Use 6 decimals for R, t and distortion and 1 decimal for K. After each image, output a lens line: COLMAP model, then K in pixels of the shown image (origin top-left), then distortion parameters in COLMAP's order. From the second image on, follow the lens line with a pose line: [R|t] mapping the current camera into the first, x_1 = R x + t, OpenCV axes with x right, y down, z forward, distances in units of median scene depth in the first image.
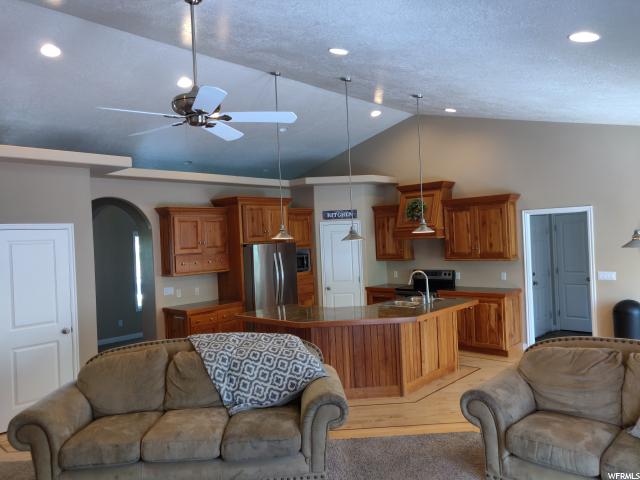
lens RADIAL K [[494.8, 0, 320.1], [0, 494.8, 240.0], [0, 0, 1]] dist [0.019746, 0.039907]
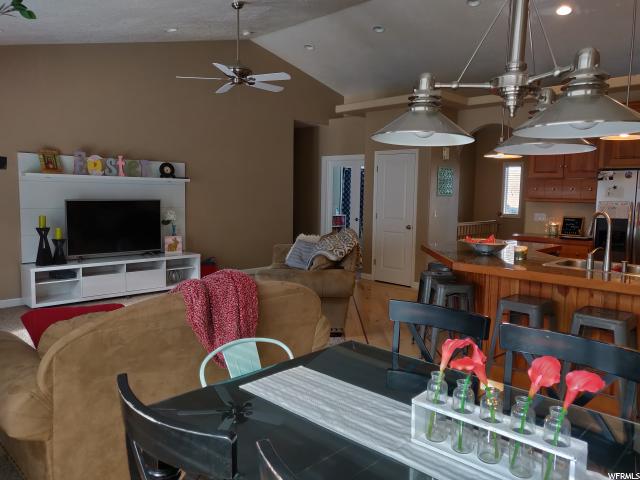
lens RADIAL K [[494.8, 0, 320.2], [0, 494.8, 239.1], [0, 0, 1]] dist [0.019746, 0.039907]
pose [[-0.017150, 0.143817, -0.989456, 0.644760], [-0.022259, 0.989301, 0.144180, 0.015282], [0.999605, 0.024497, -0.013765, 0.565514]]
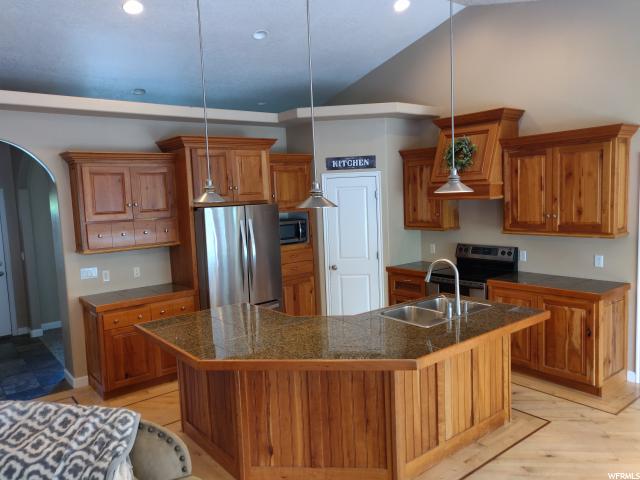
lens RADIAL K [[494.8, 0, 323.2], [0, 494.8, 237.5], [0, 0, 1]] dist [0.019746, 0.039907]
pose [[0.989197, 0.016691, -0.145636, 0.121304], [-0.002812, 0.995474, 0.094991, -0.014840], [0.146562, -0.093555, 0.984767, 0.343908]]
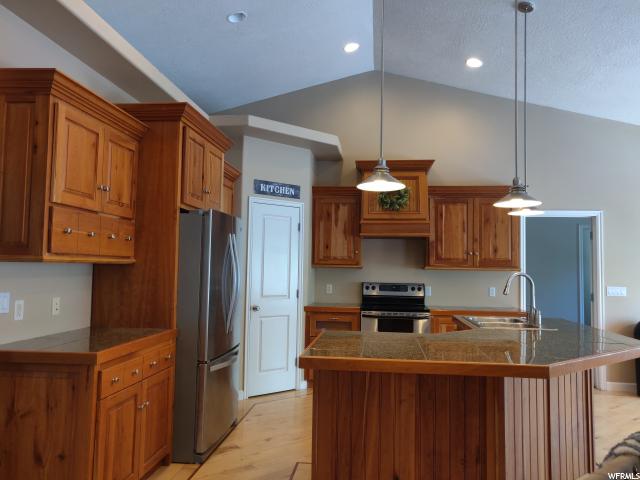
lens RADIAL K [[494.8, 0, 321.7], [0, 494.8, 237.6], [0, 0, 1]] dist [0.019746, 0.039907]
pose [[0.799259, 0.094543, 0.593503, -0.325583], [-0.048861, 0.994502, -0.092620, 0.074846], [-0.598997, 0.045028, 0.799484, 0.538063]]
